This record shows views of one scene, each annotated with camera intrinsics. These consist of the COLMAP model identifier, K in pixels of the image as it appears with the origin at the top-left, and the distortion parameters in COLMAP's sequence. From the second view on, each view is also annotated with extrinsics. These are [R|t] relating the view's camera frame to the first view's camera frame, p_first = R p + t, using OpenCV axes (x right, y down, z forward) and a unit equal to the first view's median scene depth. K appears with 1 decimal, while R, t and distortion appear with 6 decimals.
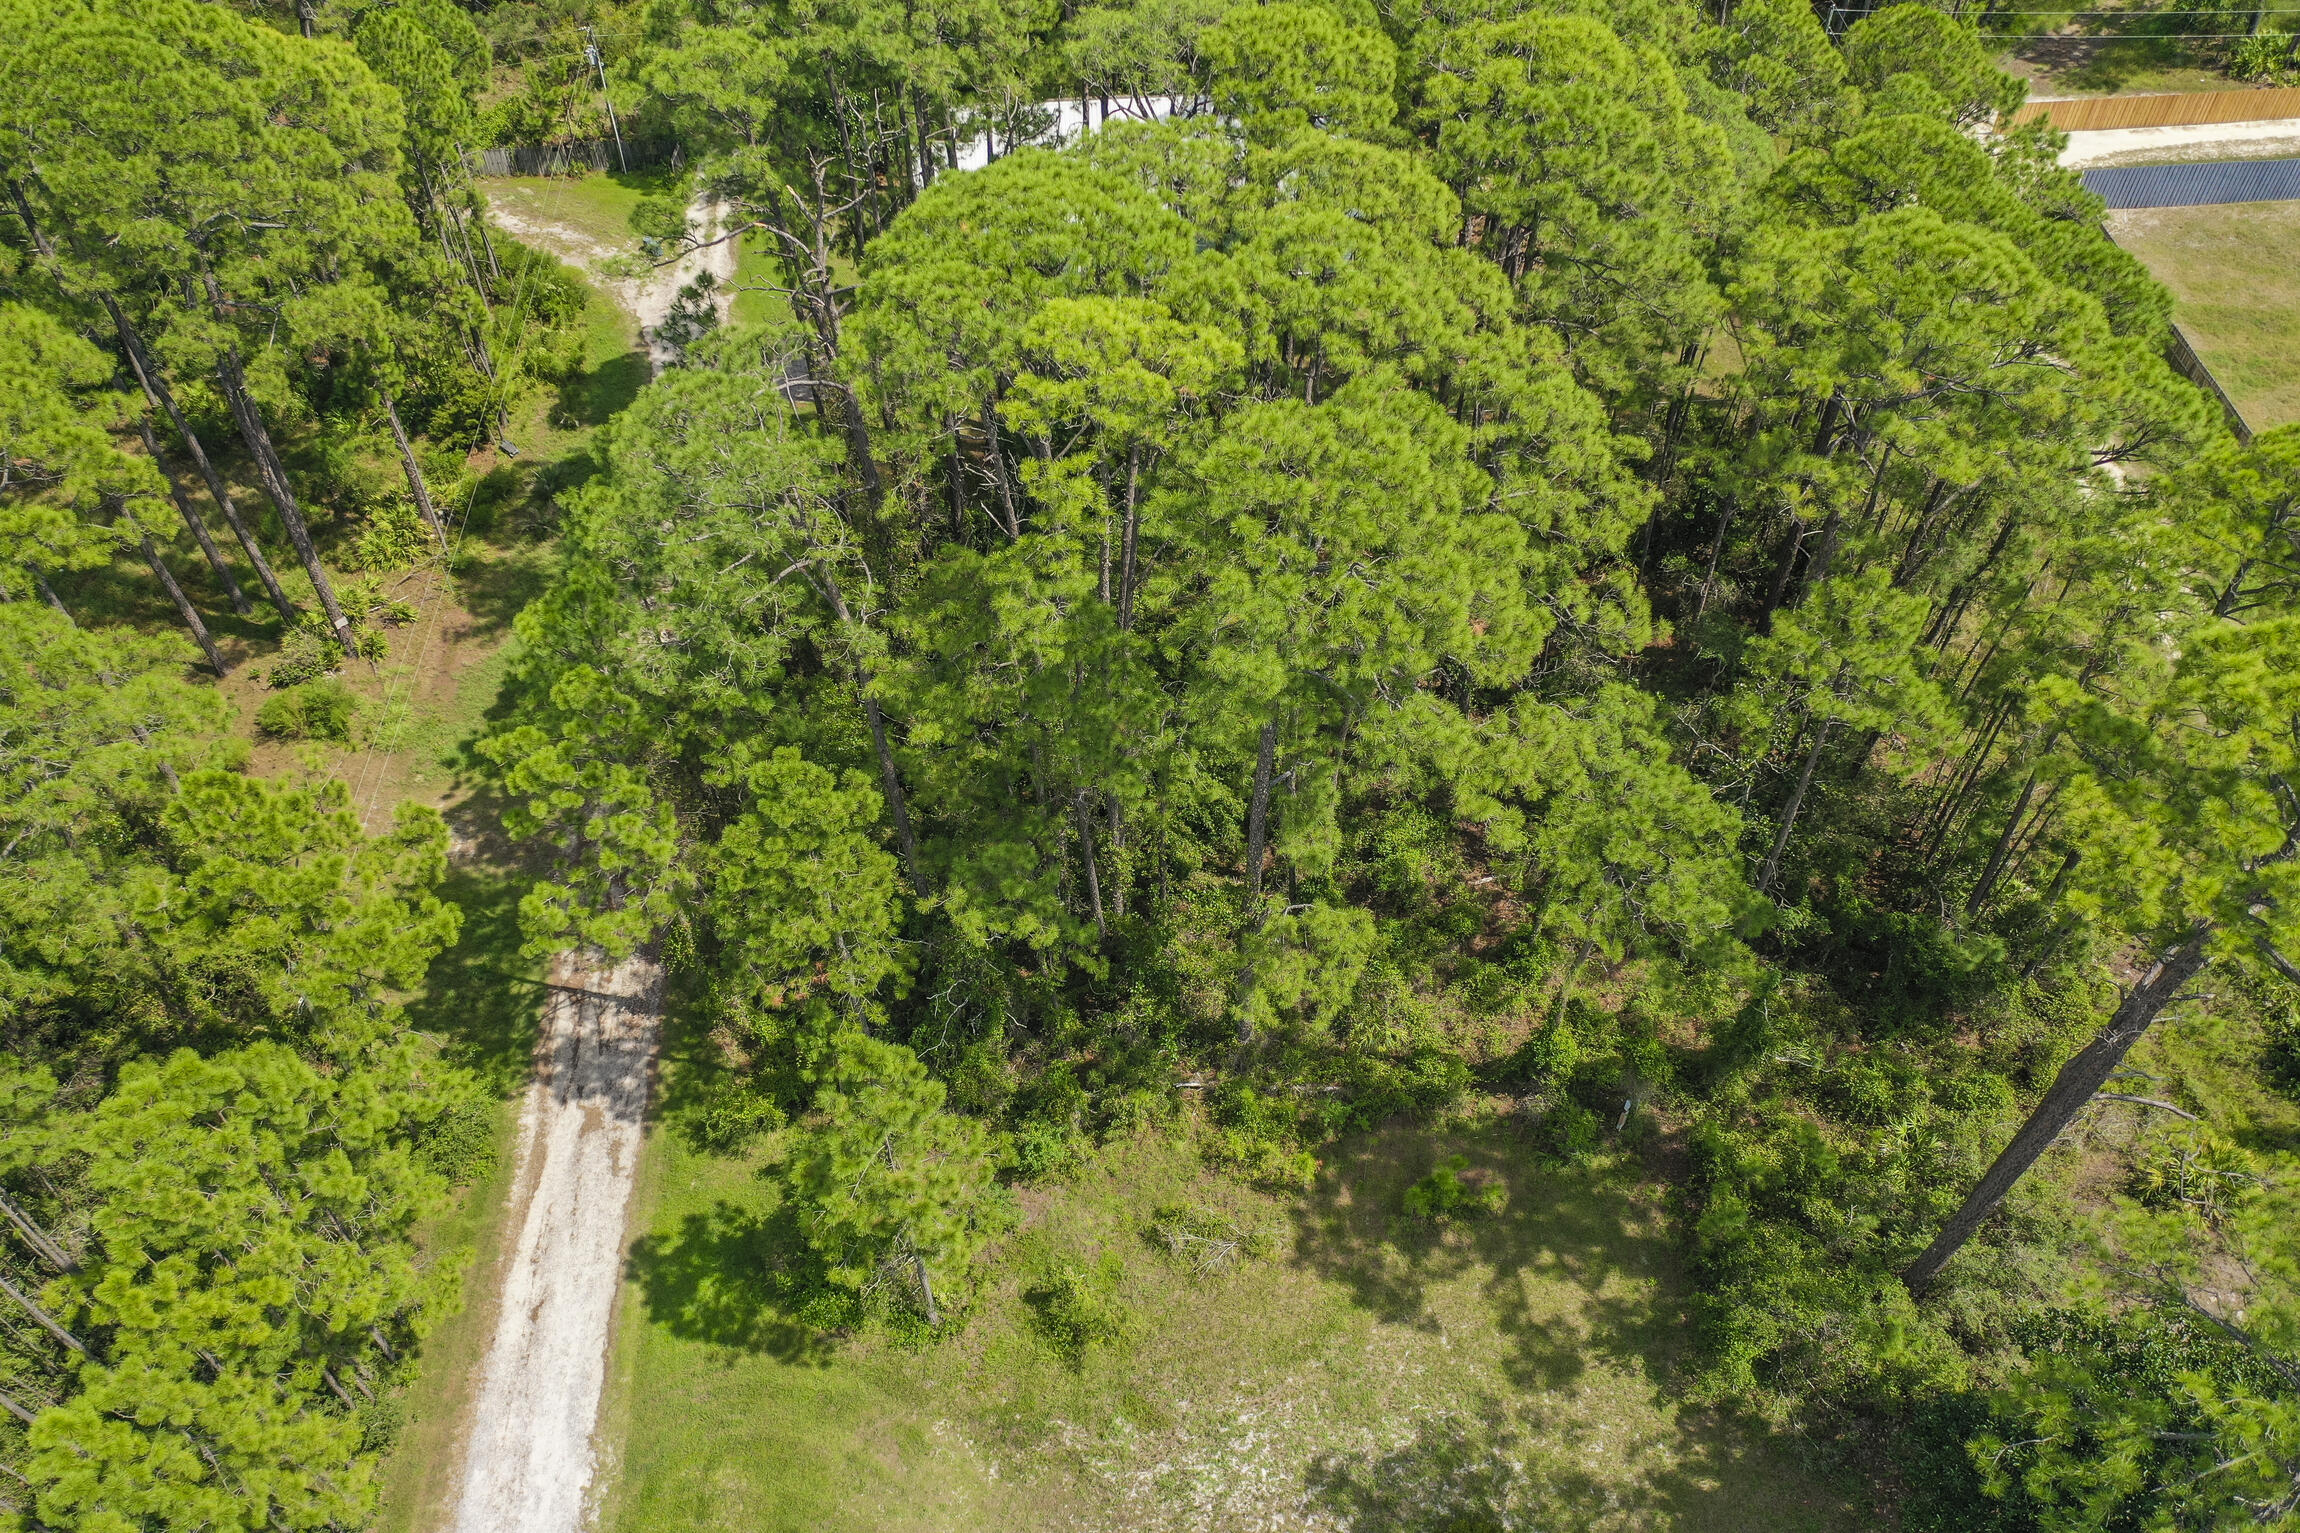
lens RADIAL K [[1814.0, 0, 1150.0], [0, 1814.0, 766.5], [0, 0, 1]] dist [0.004174, 0.006261]
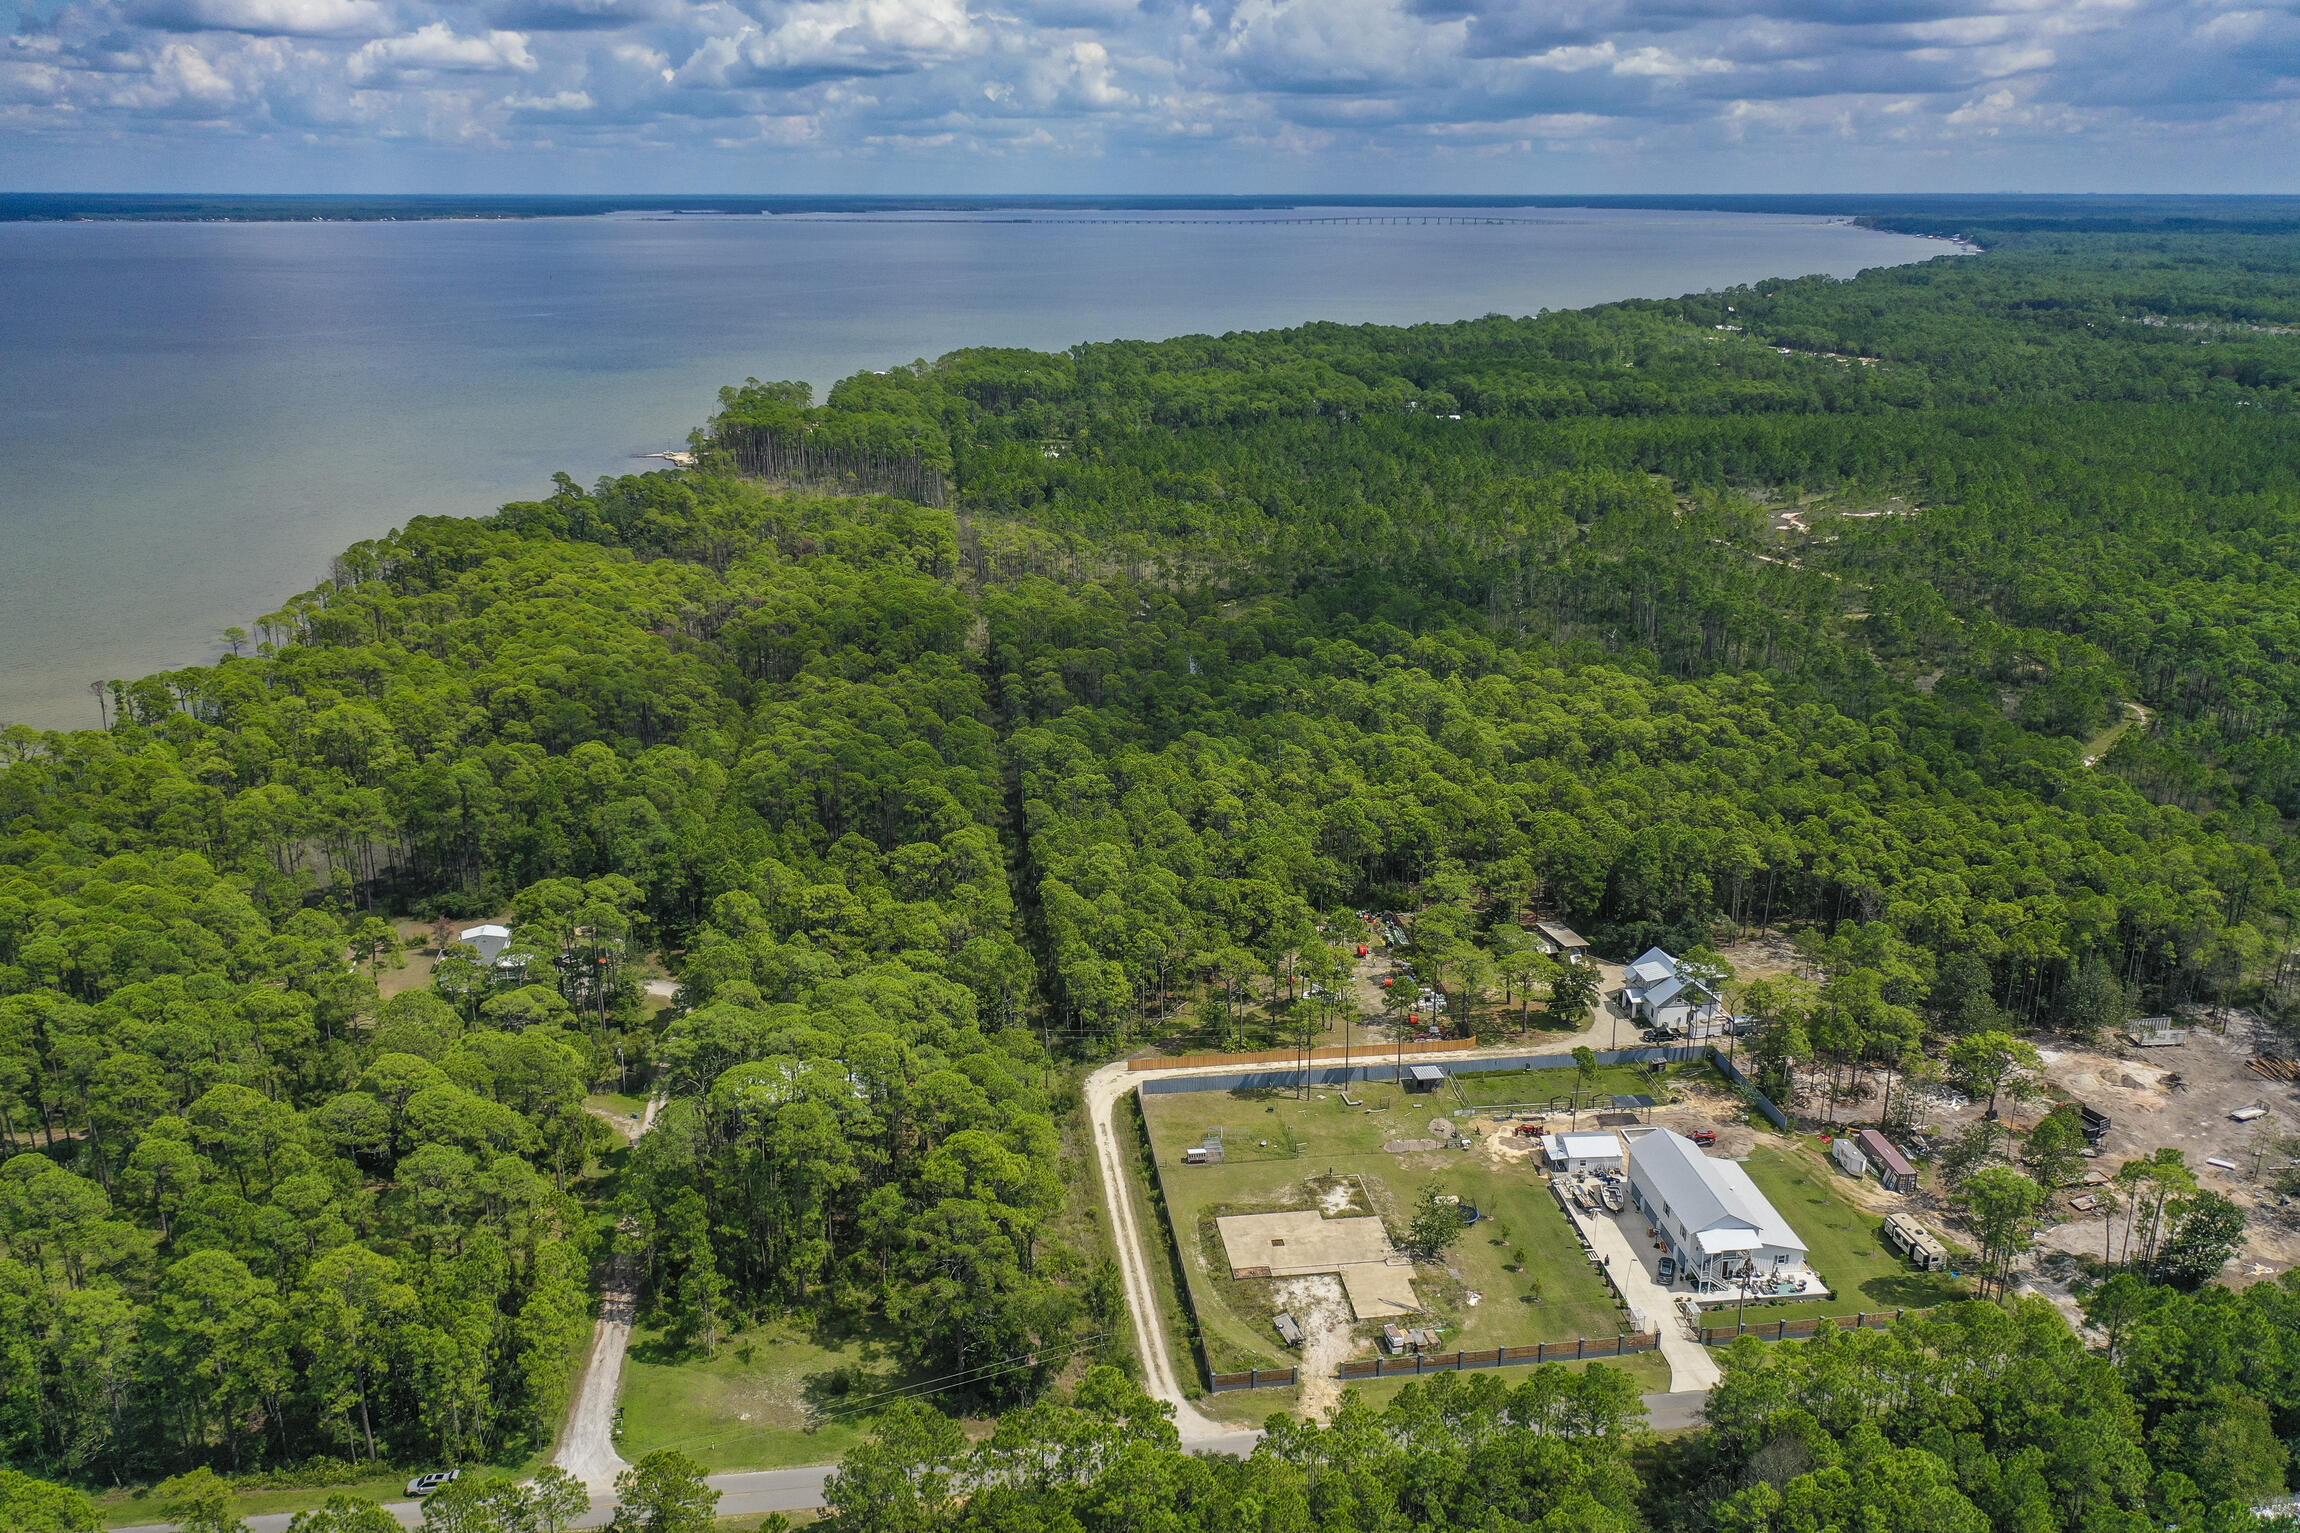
lens RADIAL K [[1832.9, 0, 1150.0], [0, 1832.9, 766.5], [0, 0, 1]] dist [0.030367, 0.003165]
pose [[0.996532, -0.005574, 0.083026, 0.456104], [0.047583, 0.856709, -0.513601, 1.197542], [-0.068266, 0.515770, 0.854003, -2.810805]]
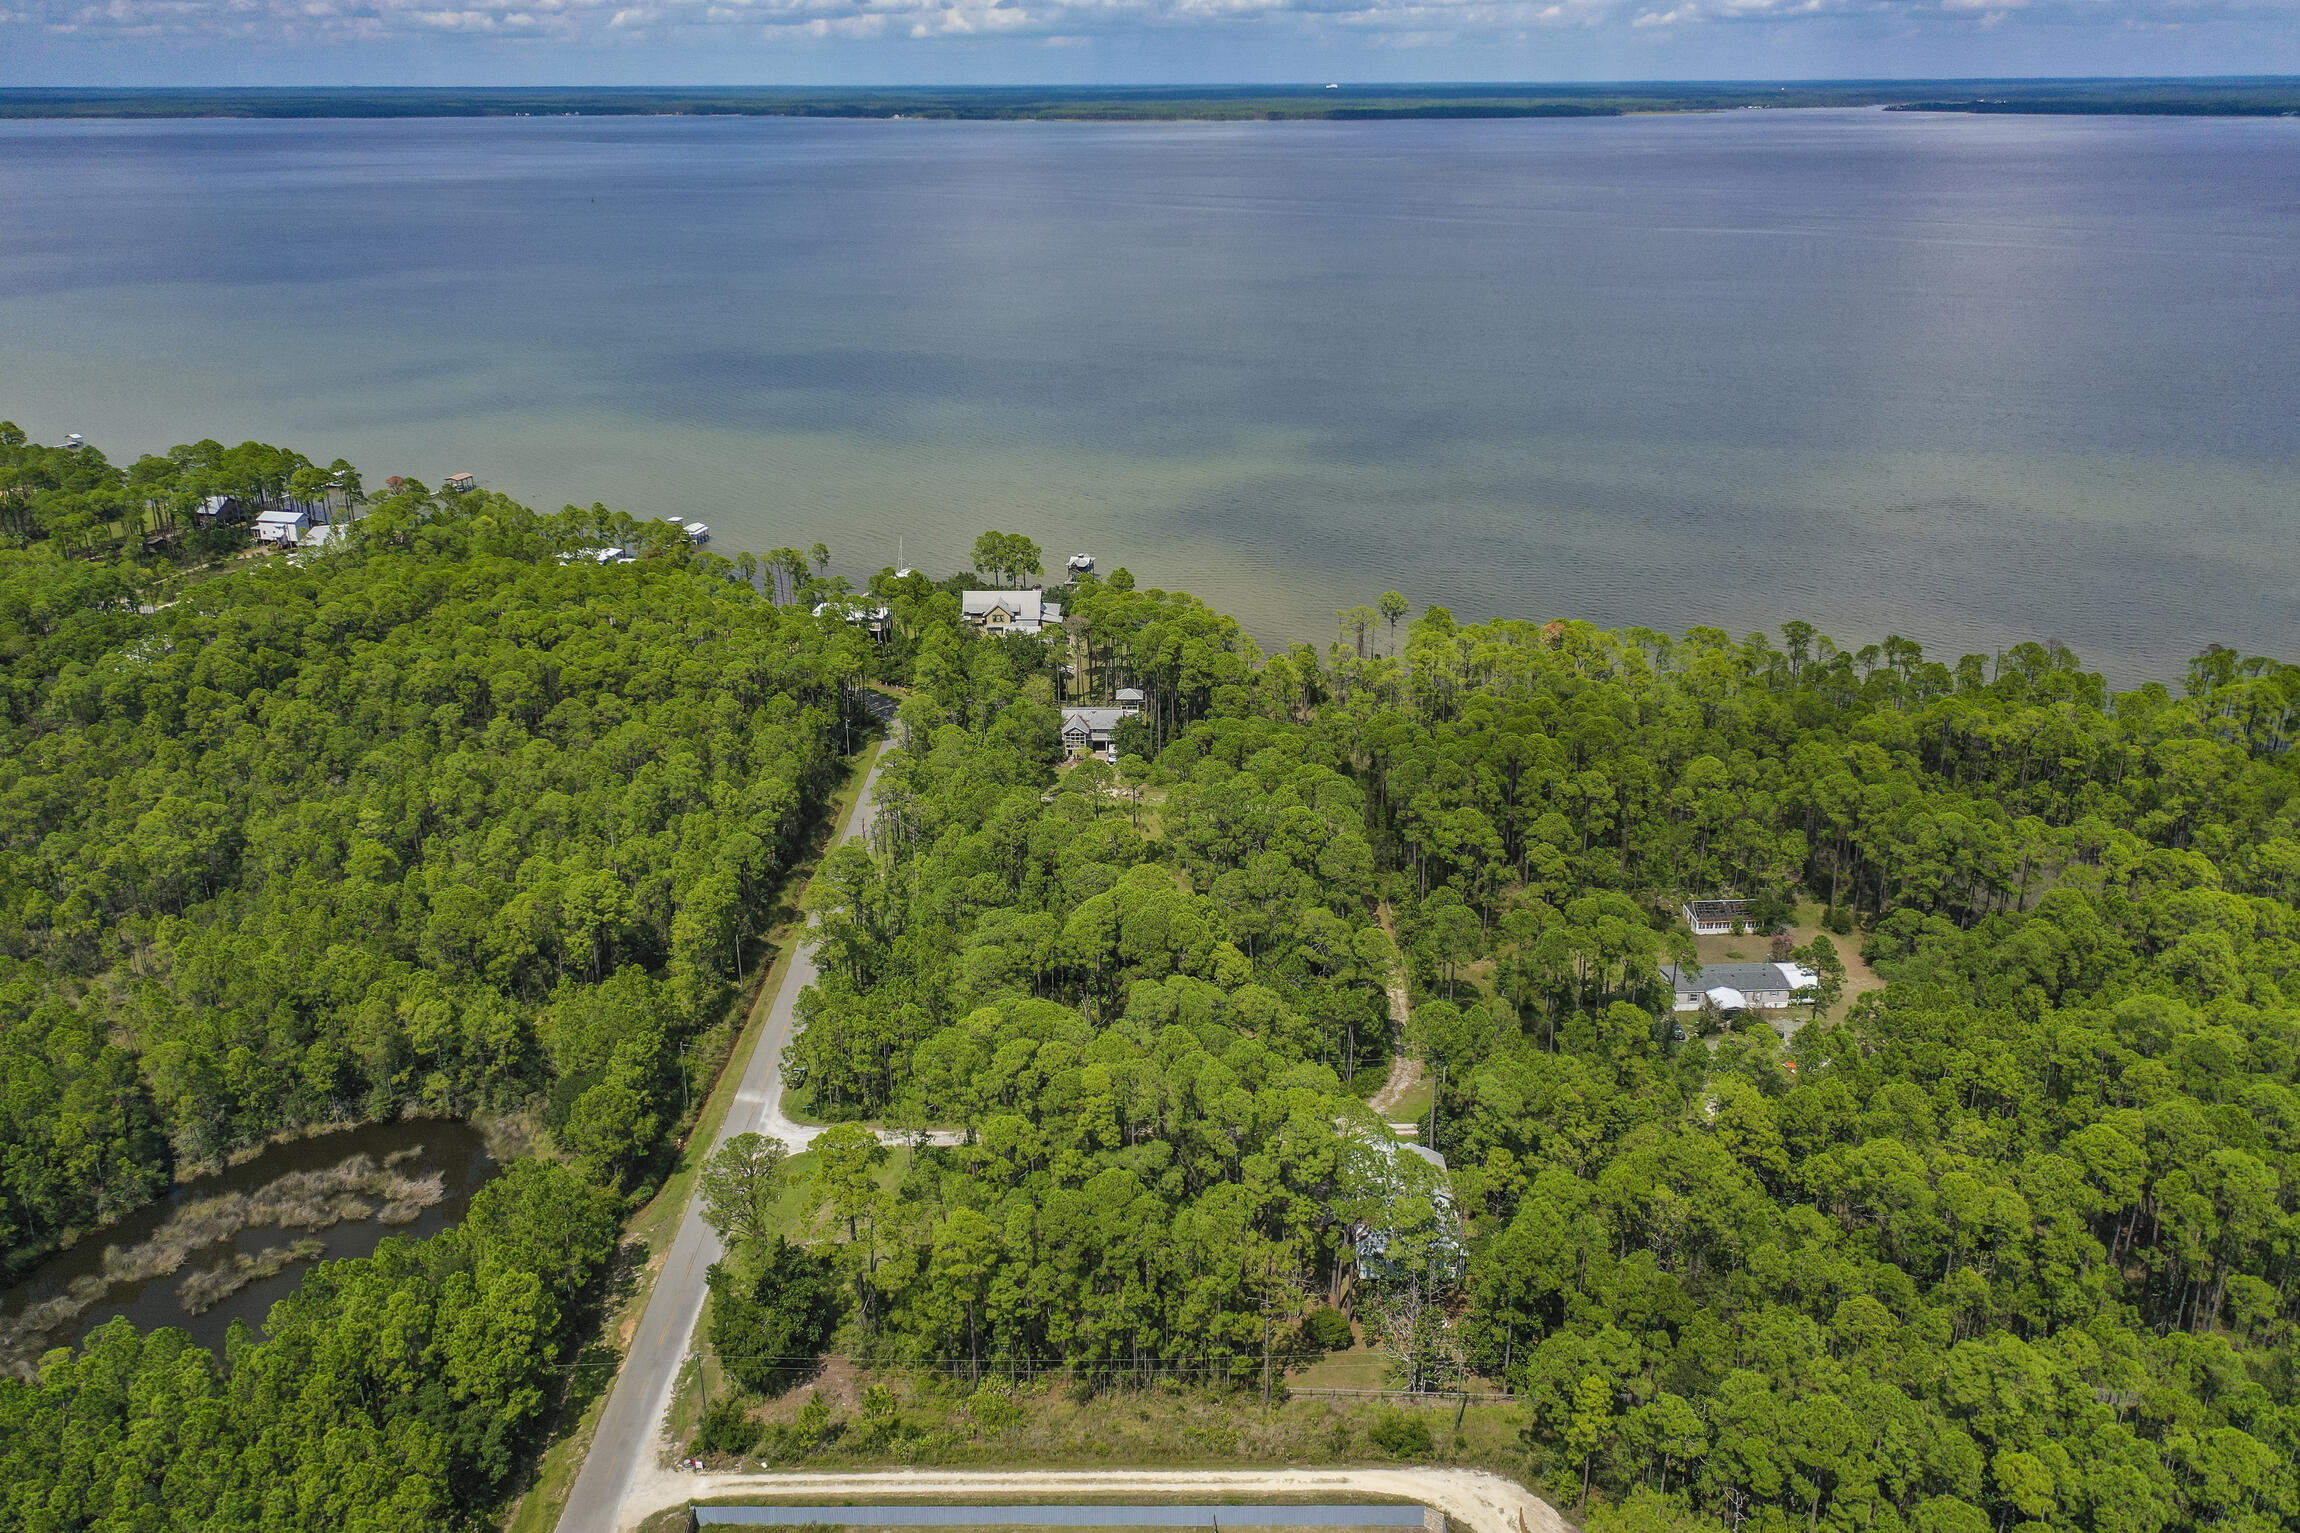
lens RADIAL K [[1814.0, 0, 1150.0], [0, 1814.0, 766.5], [0, 0, 1]] dist [0.004174, 0.006261]
pose [[-0.049599, 0.373457, -0.926320, 3.116508], [-0.741617, 0.607454, 0.284612, -1.736931], [0.668988, 0.701091, 0.246833, -0.309705]]
